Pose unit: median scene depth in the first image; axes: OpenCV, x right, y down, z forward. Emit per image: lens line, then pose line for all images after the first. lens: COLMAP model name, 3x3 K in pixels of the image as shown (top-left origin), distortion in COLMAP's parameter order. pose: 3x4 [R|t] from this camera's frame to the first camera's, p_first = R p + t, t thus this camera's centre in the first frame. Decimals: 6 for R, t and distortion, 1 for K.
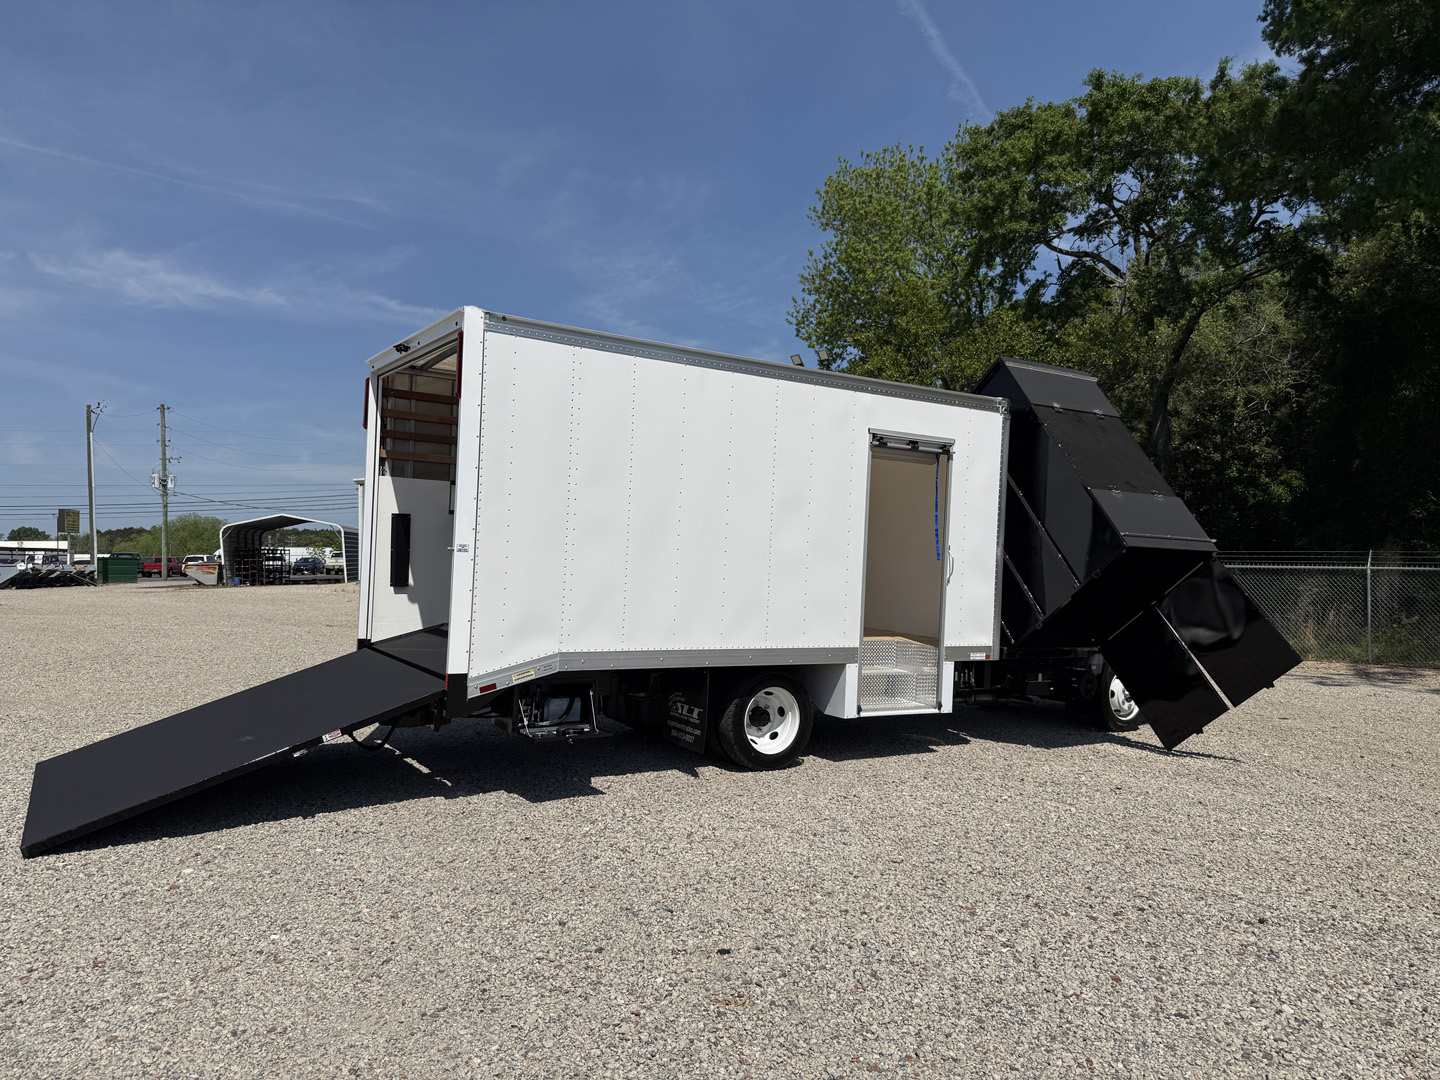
lens RADIAL K [[1013.3, 0, 716.2], [0, 1013.3, 540.7], [0, 0, 1]] dist [0.109795, -0.160157]
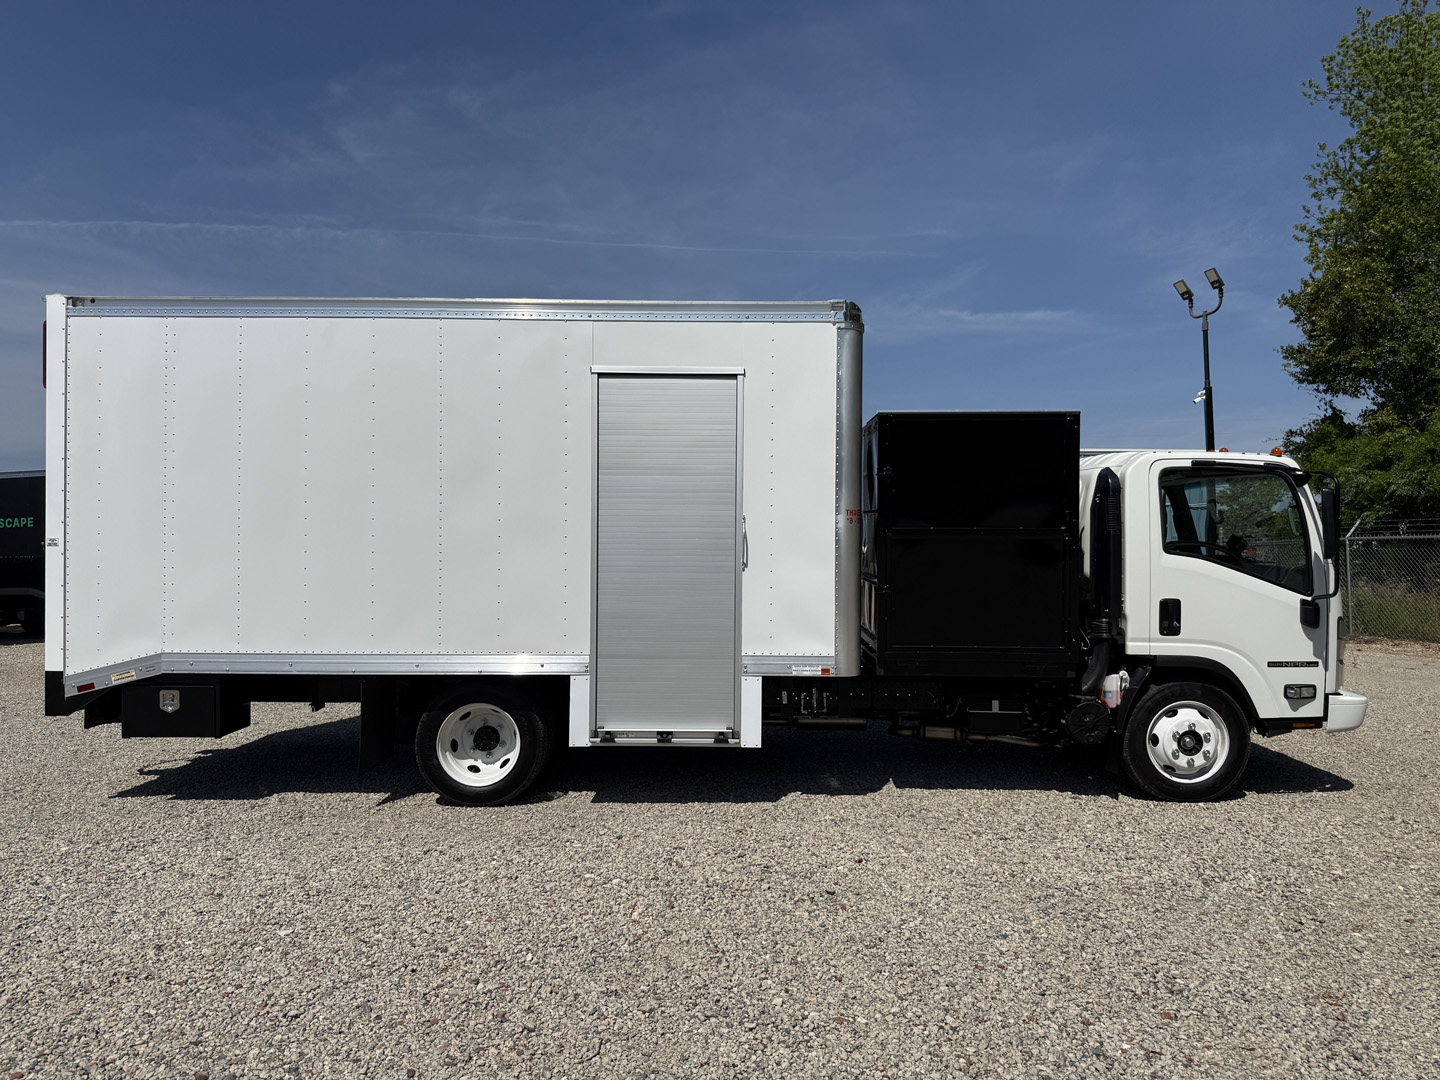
lens RADIAL K [[1013.3, 0, 716.2], [0, 1013.3, 540.7], [0, 0, 1]] dist [0.109795, -0.160157]
pose [[0.830003, -0.034815, -0.556671, 0.648594], [0.037781, 0.999267, -0.006163, 0.028001], [0.556477, -0.015916, 0.830710, 0.420109]]
